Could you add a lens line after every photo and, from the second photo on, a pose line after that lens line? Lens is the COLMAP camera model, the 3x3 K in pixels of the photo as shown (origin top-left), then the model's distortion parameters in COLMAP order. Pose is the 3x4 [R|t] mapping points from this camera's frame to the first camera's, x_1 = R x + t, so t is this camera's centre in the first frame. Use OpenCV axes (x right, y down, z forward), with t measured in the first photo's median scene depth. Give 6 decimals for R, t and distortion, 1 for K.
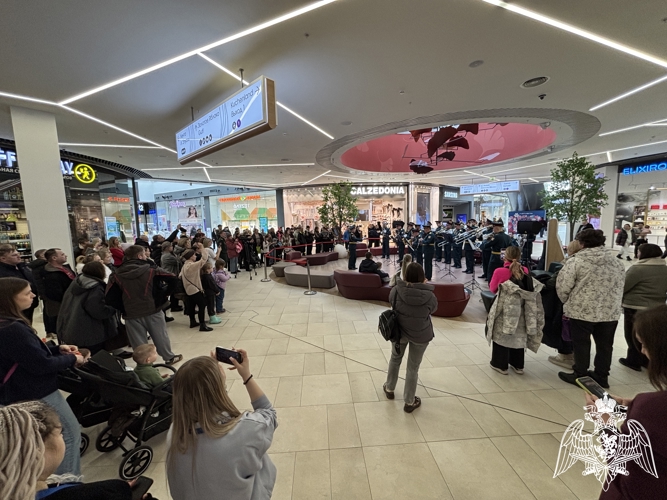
lens RADIAL K [[269.2, 0, 334.4], [0, 269.2, 255.4], [0, 0, 1]] dist [-0.001422, -0.000373]
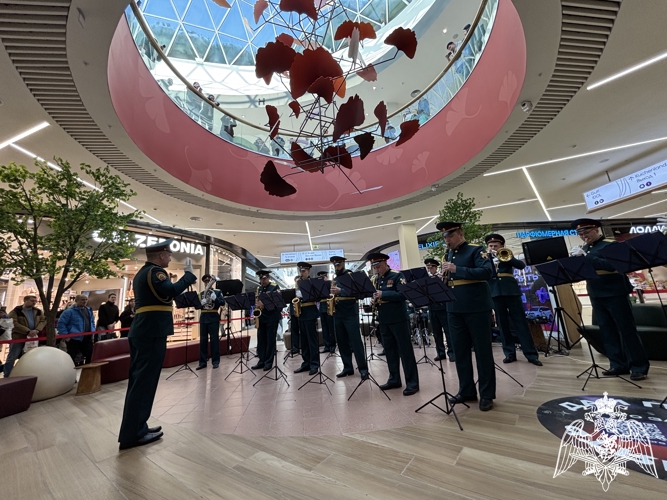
lens RADIAL K [[269.2, 0, 332.5], [0, 269.2, 249.2], [0, 0, 1]] dist [-0.001422, -0.000373]
pose [[0.669284, 0.134728, 0.730690, -0.000149], [0.154359, 0.936754, -0.314110, -0.000200], [-0.726796, 0.323018, 0.606158, 0.404303]]
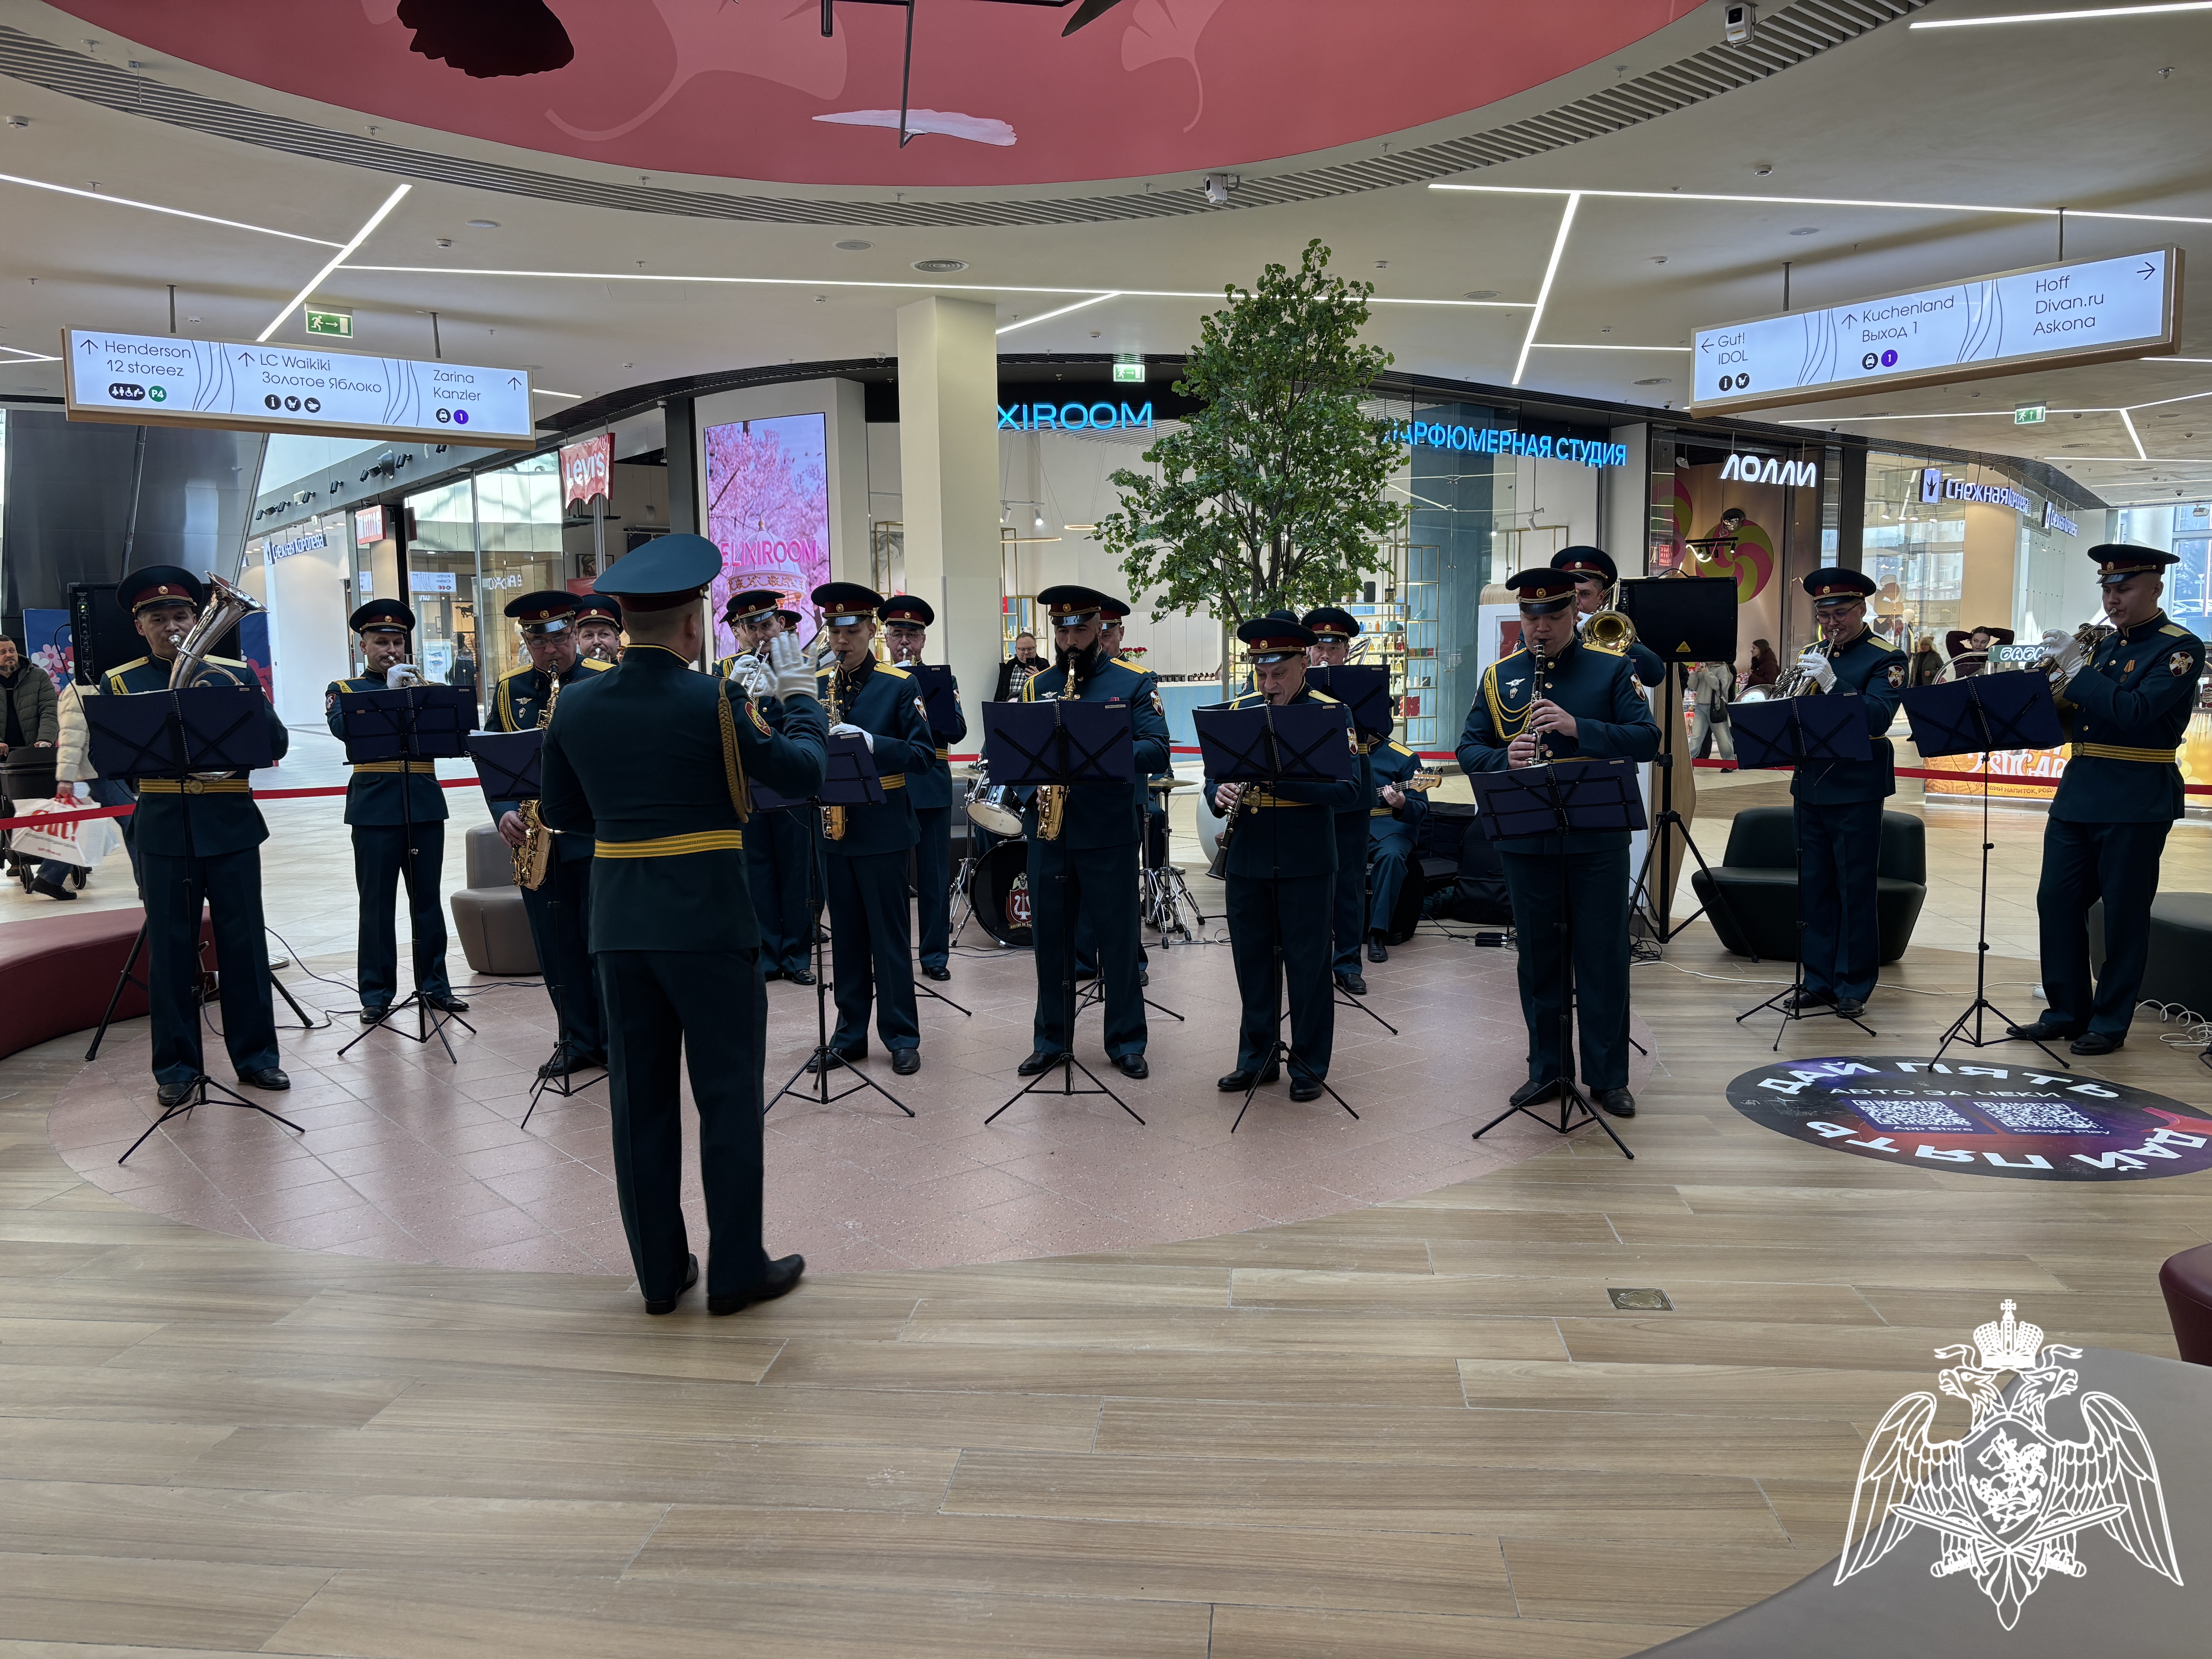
lens RADIAL K [[1672.2, 0, 1099.1], [0, 1672.2, 829.6], [0, 0, 1]] dist [-0.001706, 0.002039]
pose [[0.177070, -0.077478, 0.981144, -0.136028], [0.140696, 0.988650, 0.052679, -0.032206], [-0.974090, 0.128715, 0.185961, 0.478421]]
